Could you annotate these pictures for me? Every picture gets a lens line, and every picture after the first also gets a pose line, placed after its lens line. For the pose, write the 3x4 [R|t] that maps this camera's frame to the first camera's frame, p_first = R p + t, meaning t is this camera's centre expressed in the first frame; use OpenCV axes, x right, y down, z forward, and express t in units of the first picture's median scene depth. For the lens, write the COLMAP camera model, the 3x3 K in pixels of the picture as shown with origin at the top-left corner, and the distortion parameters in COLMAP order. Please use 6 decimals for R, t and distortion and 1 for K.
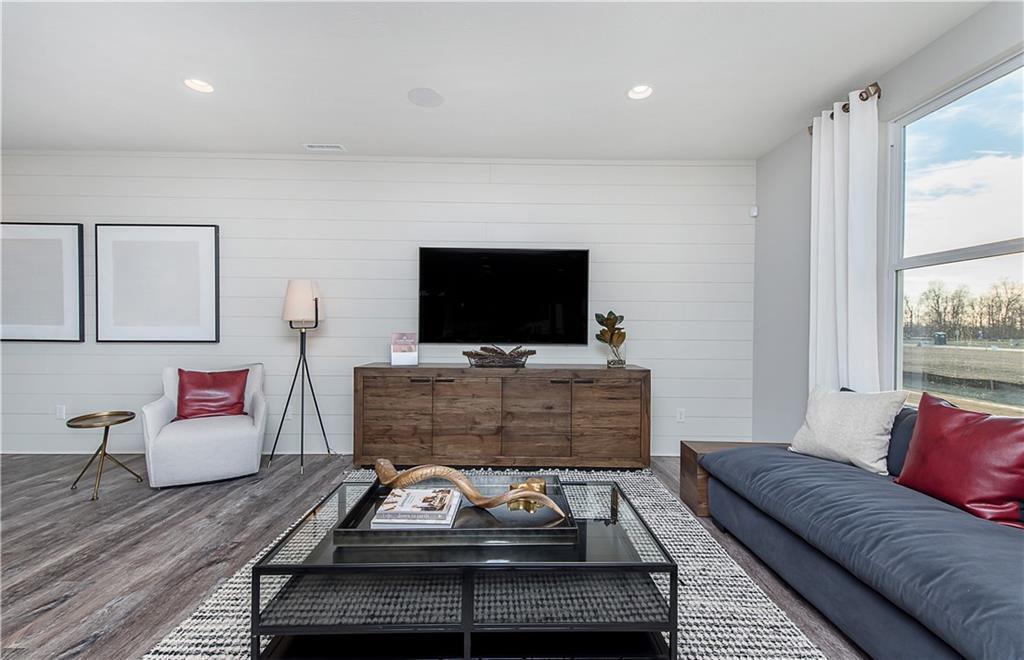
lens RADIAL K [[432.0, 0, 518.8], [0, 432.0, 329.0], [0, 0, 1]] dist [0.022961, -0.007648]
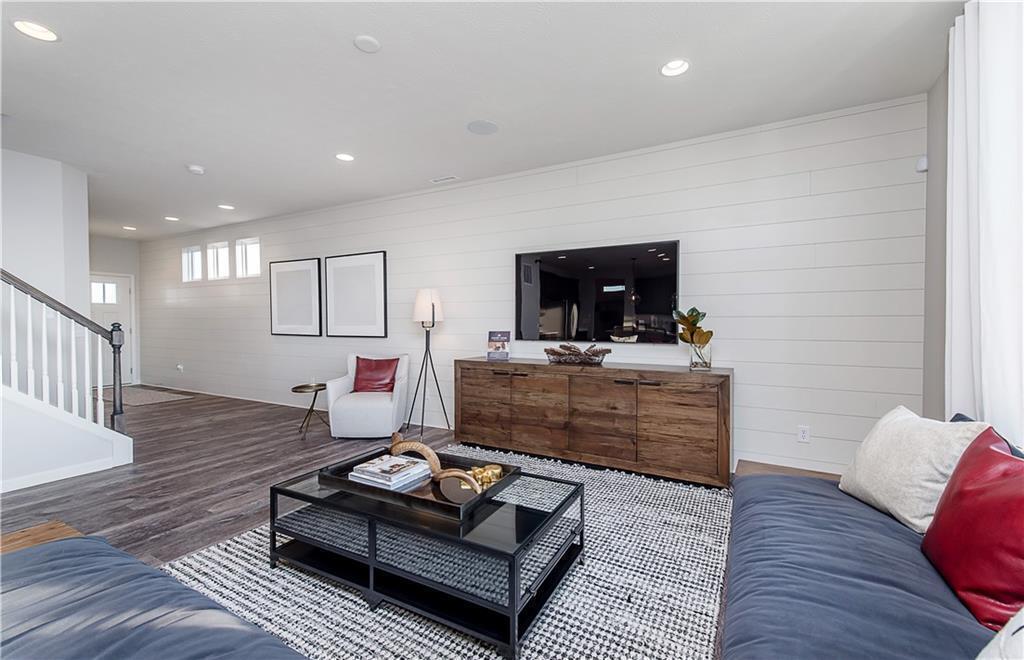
lens RADIAL K [[432.0, 0, 513.0], [0, 432.0, 327.1], [0, 0, 1]] dist [0.022961, -0.007648]
pose [[0.869834, -0.001921, -0.493340, 0.354859], [0.005789, 0.999963, 0.006313, -0.009057], [0.493310, -0.008347, 0.869813, 0.034503]]
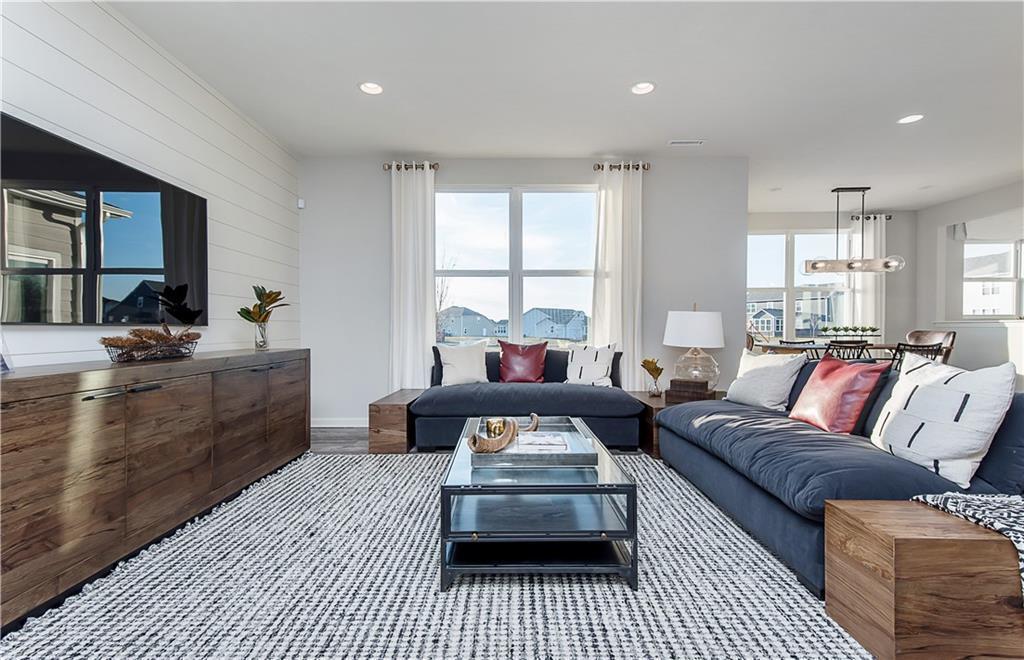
lens RADIAL K [[473.2, 0, 516.4], [0, 473.2, 326.0], [0, 0, 1]] dist [0.026211, 0.000370]
pose [[0.010970, -0.009563, 0.999894, -0.766847], [0.004648, 0.999944, 0.009513, 0.035583], [-0.999929, 0.004544, 0.011014, 0.523037]]
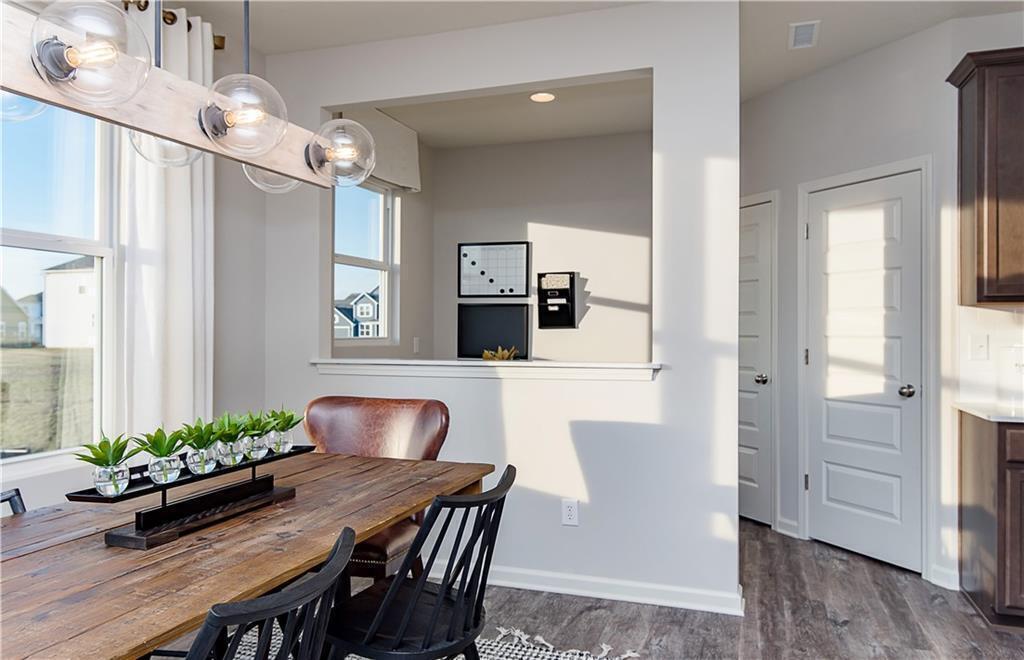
lens RADIAL K [[719.5, 0, 511.3], [0, 719.5, 331.1], [0, 0, 1]] dist [0.001824, 0.005612]
pose [[-0.941260, 0.002672, 0.337672, -0.393773], [0.004781, 0.999974, 0.005415, 0.024118], [-0.337649, 0.006712, -0.941248, 0.312805]]
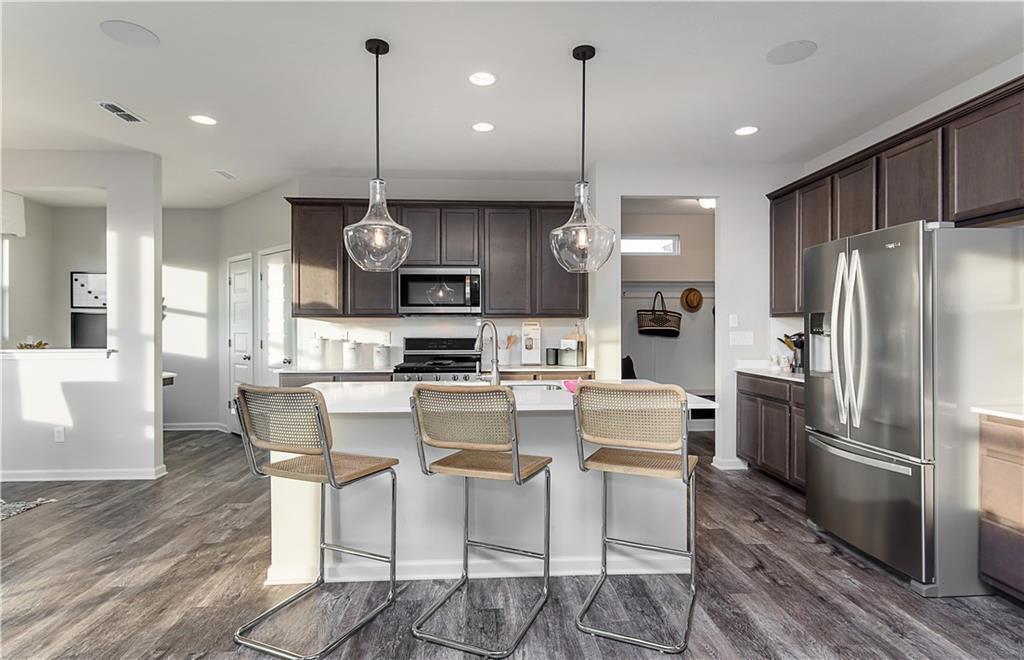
lens RADIAL K [[524.6, 0, 516.6], [0, 524.6, 328.1], [0, 0, 1]] dist [-0.001100, -0.001235]
pose [[-0.998394, 0.005961, -0.056343, -0.604917], [0.005529, 0.999954, 0.007814, 0.022300], [0.056387, 0.007490, -0.998381, 0.412925]]
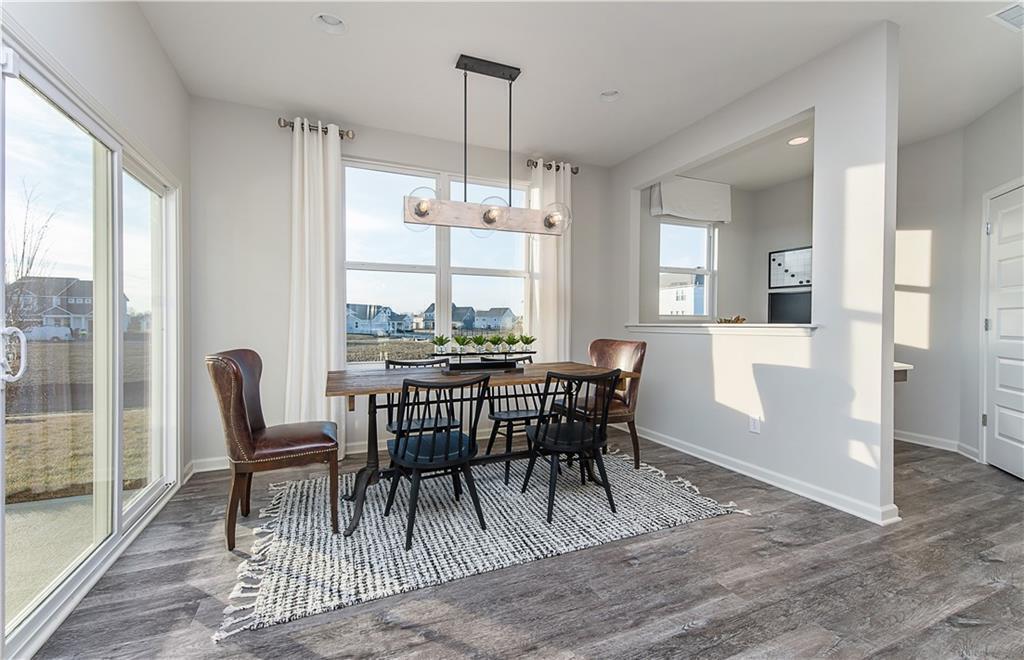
lens RADIAL K [[432.0, 0, 518.3], [0, 432.0, 328.5], [0, 0, 1]] dist [0.022961, -0.007648]
pose [[-0.388968, -0.008391, 0.921213, -0.496283], [0.006383, 0.999910, 0.011803, 0.036229], [-0.921229, 0.010471, -0.388880, 0.268907]]
